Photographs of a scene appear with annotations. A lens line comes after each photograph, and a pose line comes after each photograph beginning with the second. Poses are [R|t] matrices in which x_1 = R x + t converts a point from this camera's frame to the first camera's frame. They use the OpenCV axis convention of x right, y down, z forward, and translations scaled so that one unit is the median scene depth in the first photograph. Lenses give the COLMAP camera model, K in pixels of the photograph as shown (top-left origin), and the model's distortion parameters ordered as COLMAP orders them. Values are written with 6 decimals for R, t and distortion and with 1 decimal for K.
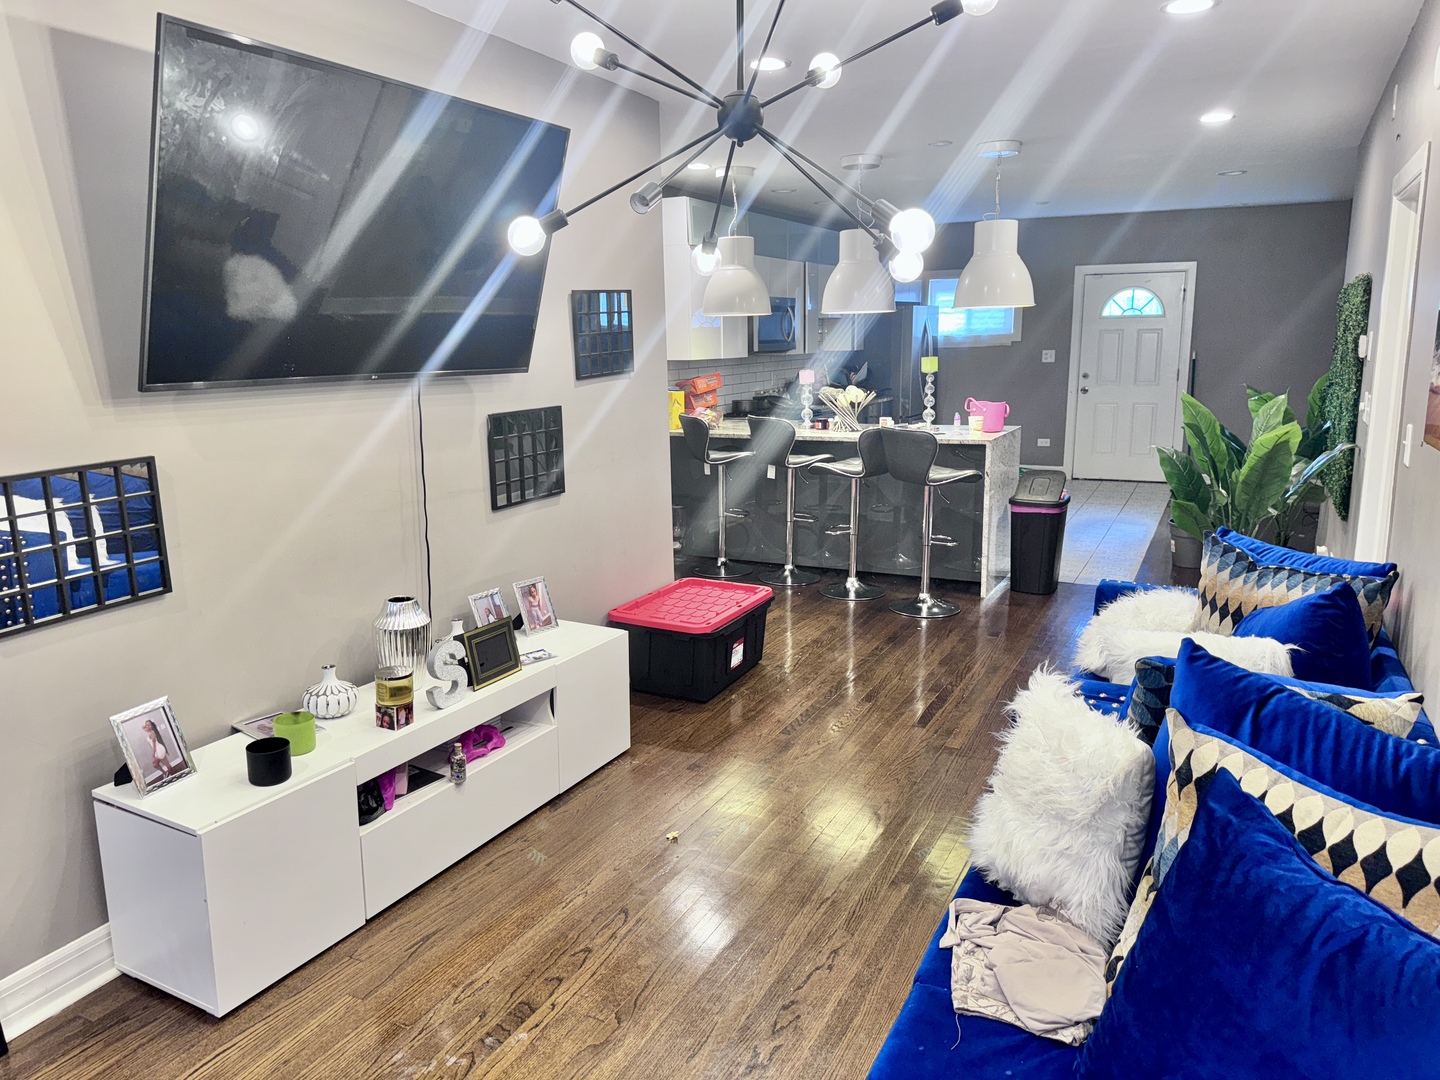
lens RADIAL K [[1015.0, 0, 720.6], [0, 1015.0, 525.1], [0, 0, 1]] dist [0.068786, -0.086070]
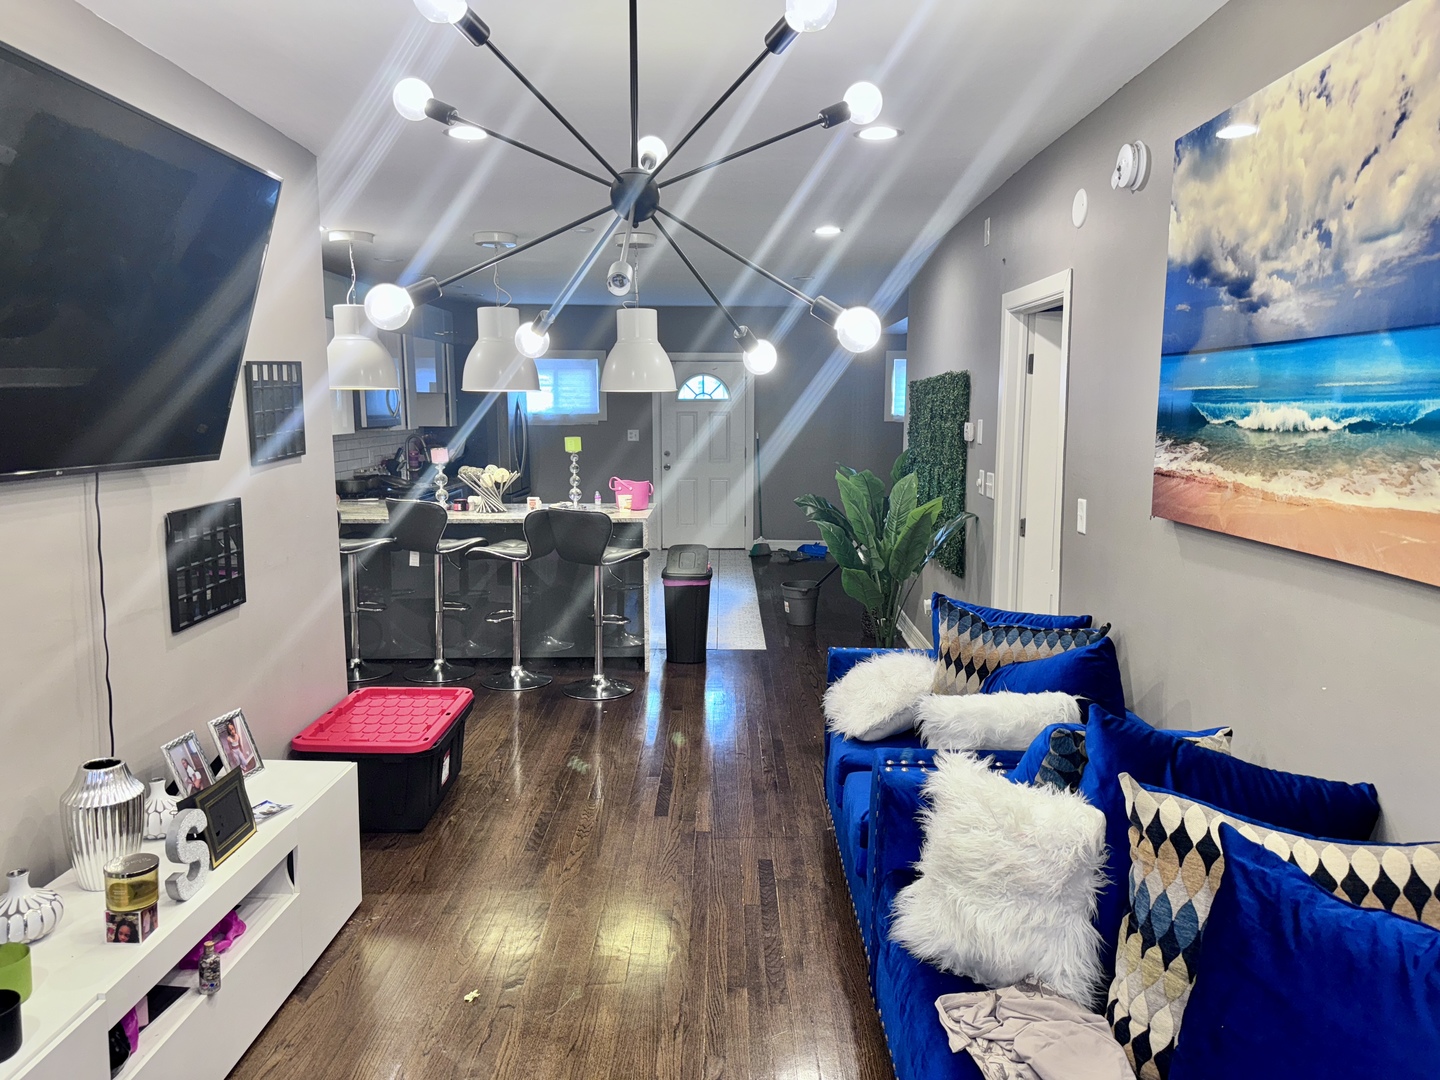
lens RADIAL K [[1015.0, 0, 721.9], [0, 1015.0, 534.2], [0, 0, 1]] dist [0.068786, -0.086070]
pose [[0.894968, -0.041980, 0.444151, -0.199975], [0.069033, 0.996603, -0.044905, -0.026254], [-0.440758, 0.070849, 0.894826, 0.092674]]
